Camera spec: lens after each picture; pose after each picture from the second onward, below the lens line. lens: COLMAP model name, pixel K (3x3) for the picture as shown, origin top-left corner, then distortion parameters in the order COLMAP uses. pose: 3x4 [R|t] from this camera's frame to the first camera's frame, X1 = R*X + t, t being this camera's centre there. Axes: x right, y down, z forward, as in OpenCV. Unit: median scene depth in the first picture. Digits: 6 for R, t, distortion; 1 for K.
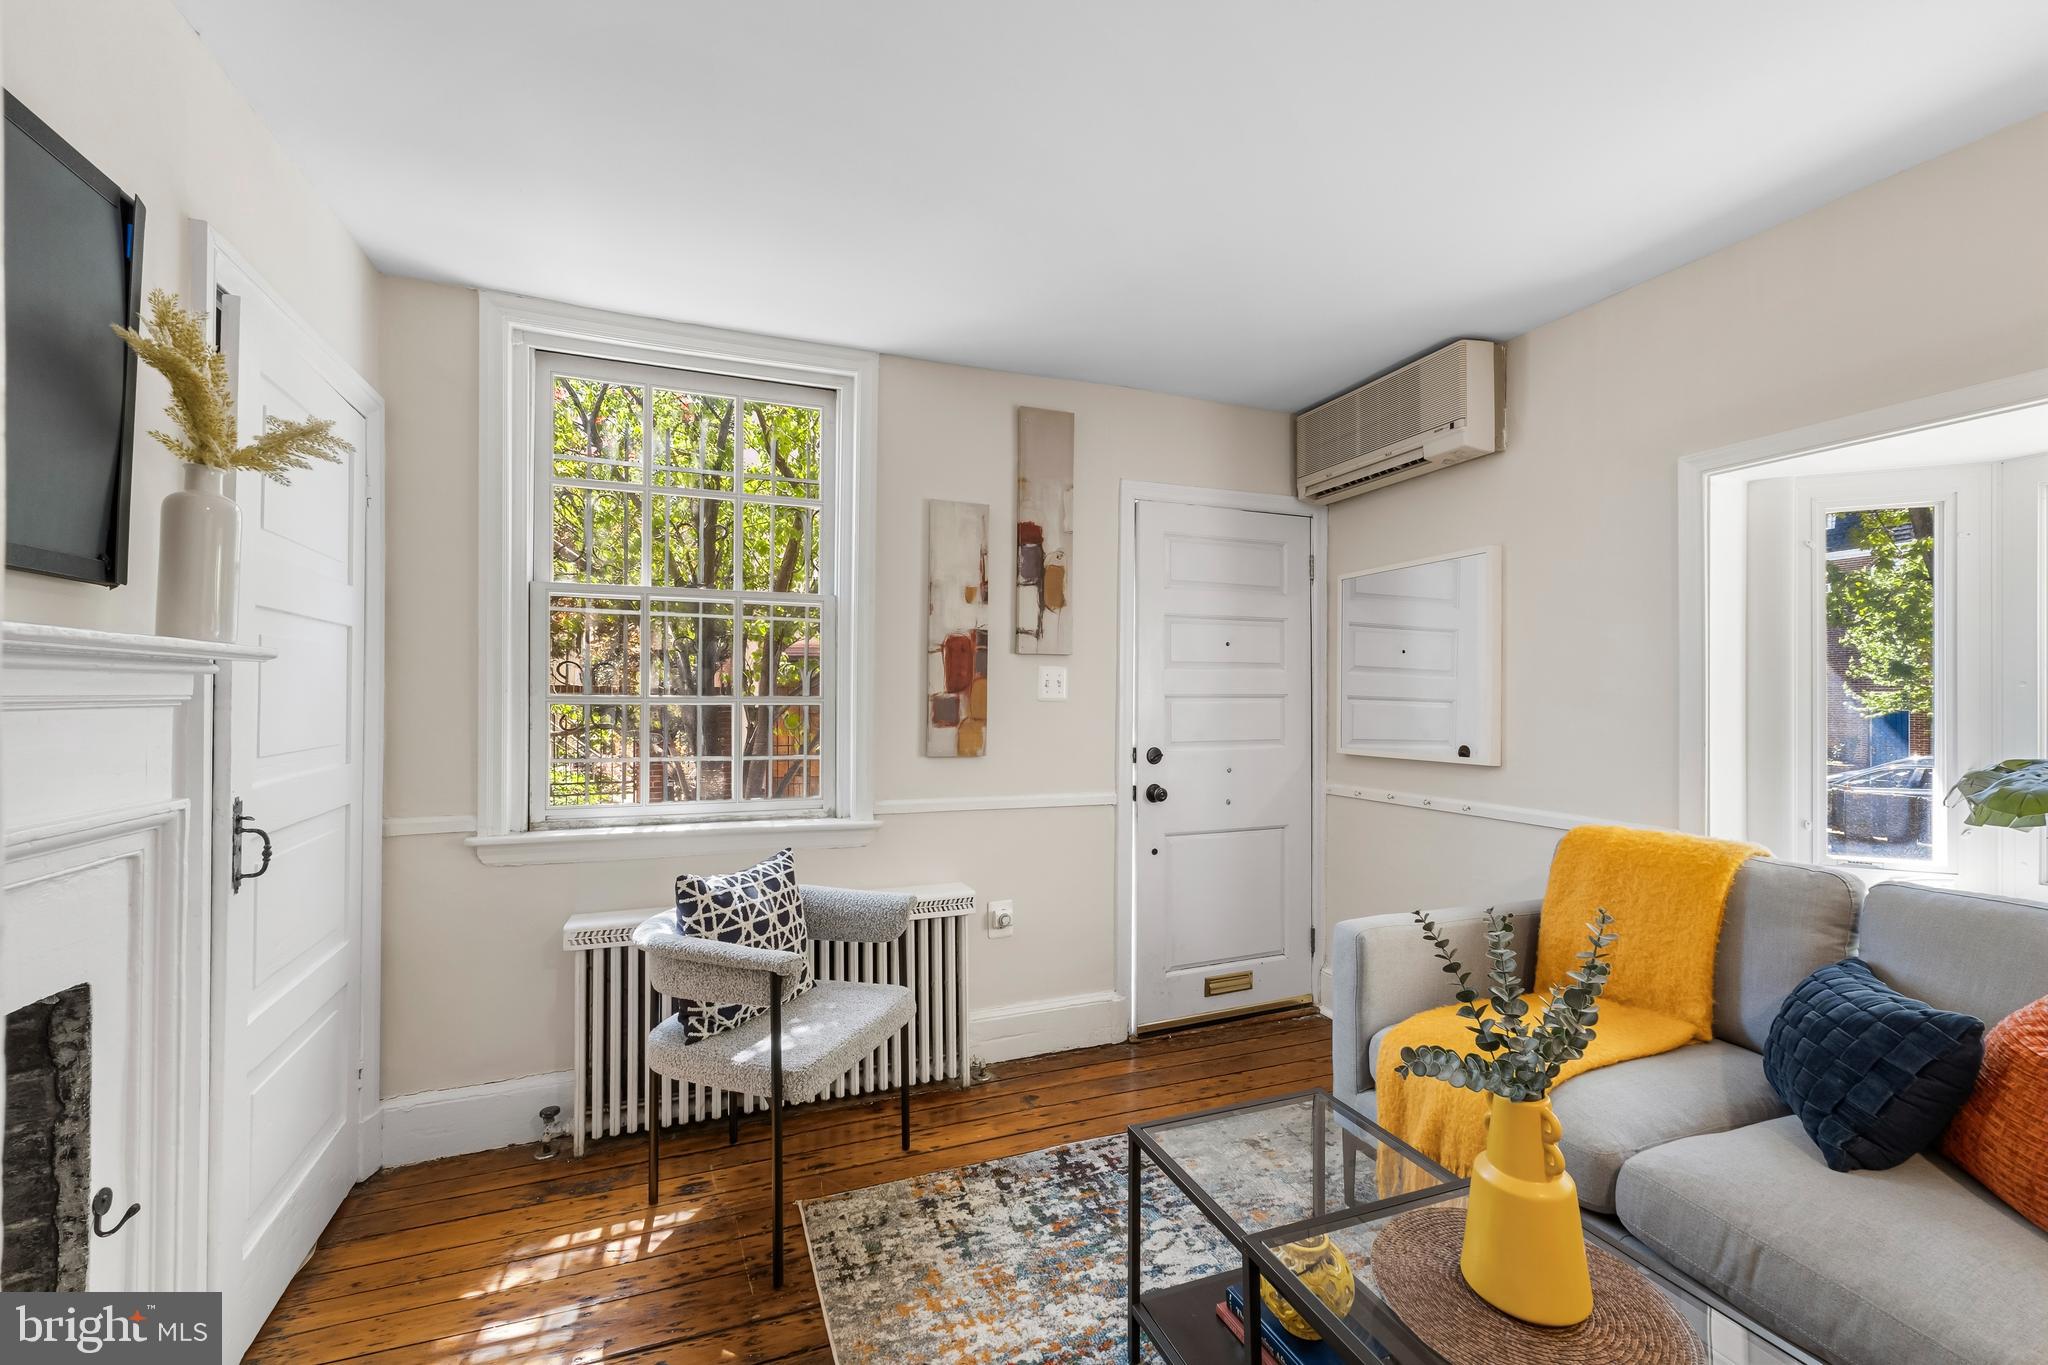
lens RADIAL K [[855.0, 0, 1025.3], [0, 855.0, 692.3], [0, 0, 1]] dist [0.005482, -0.000154]
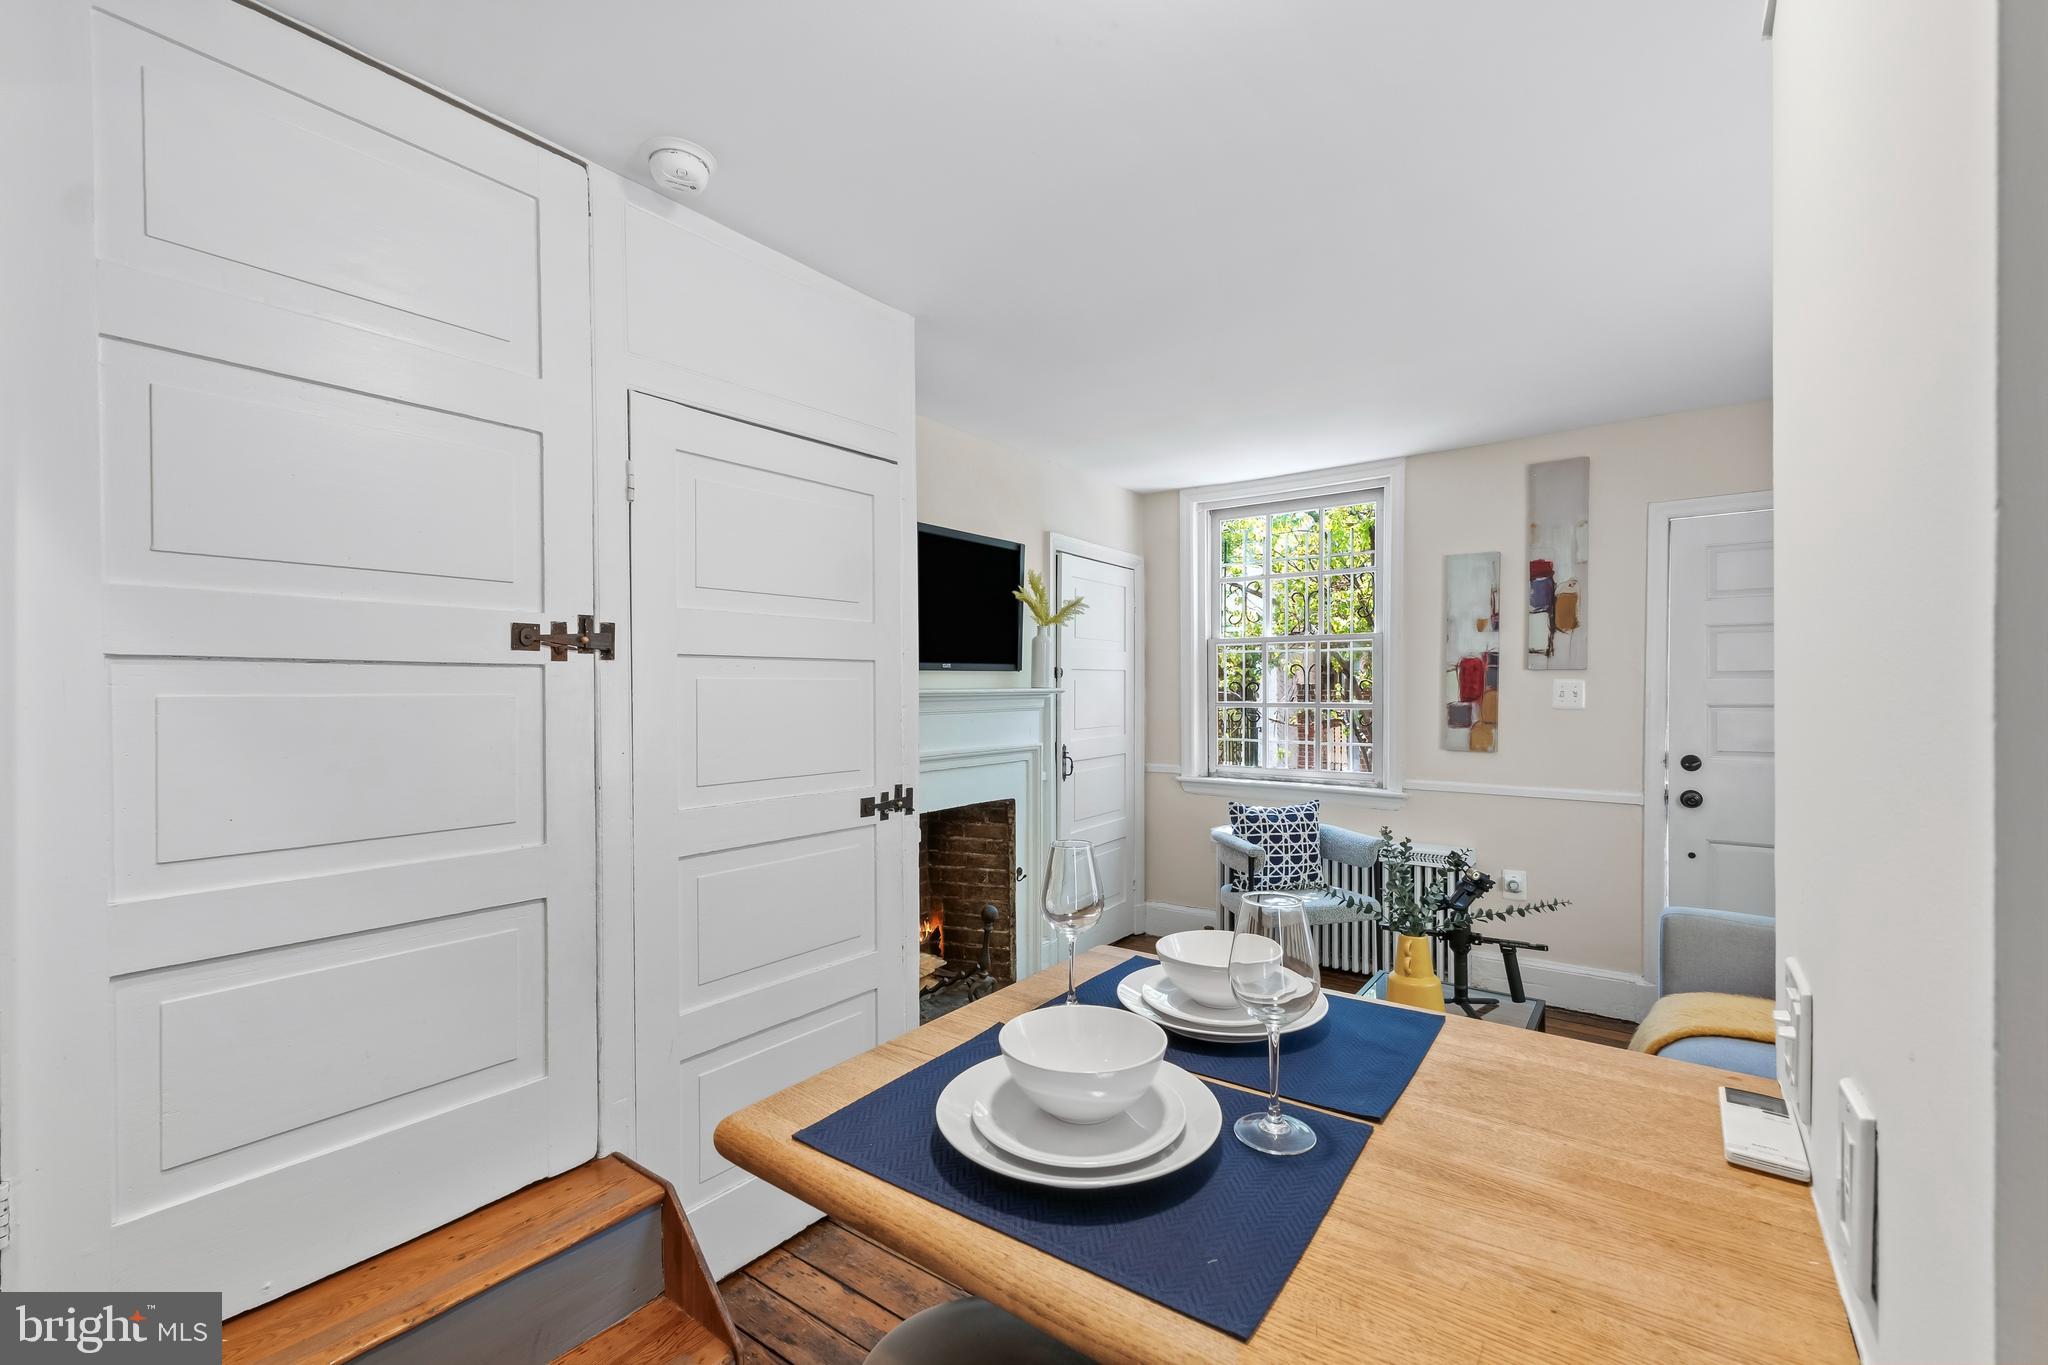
lens RADIAL K [[855.0, 0, 1026.0], [0, 855.0, 691.3], [0, 0, 1]] dist [0.005482, -0.000154]
pose [[0.536259, -0.000517, -0.844054, 0.657551], [0.009464, 0.999941, 0.005400, -0.028945], [0.844001, -0.010884, 0.536232, -0.263510]]
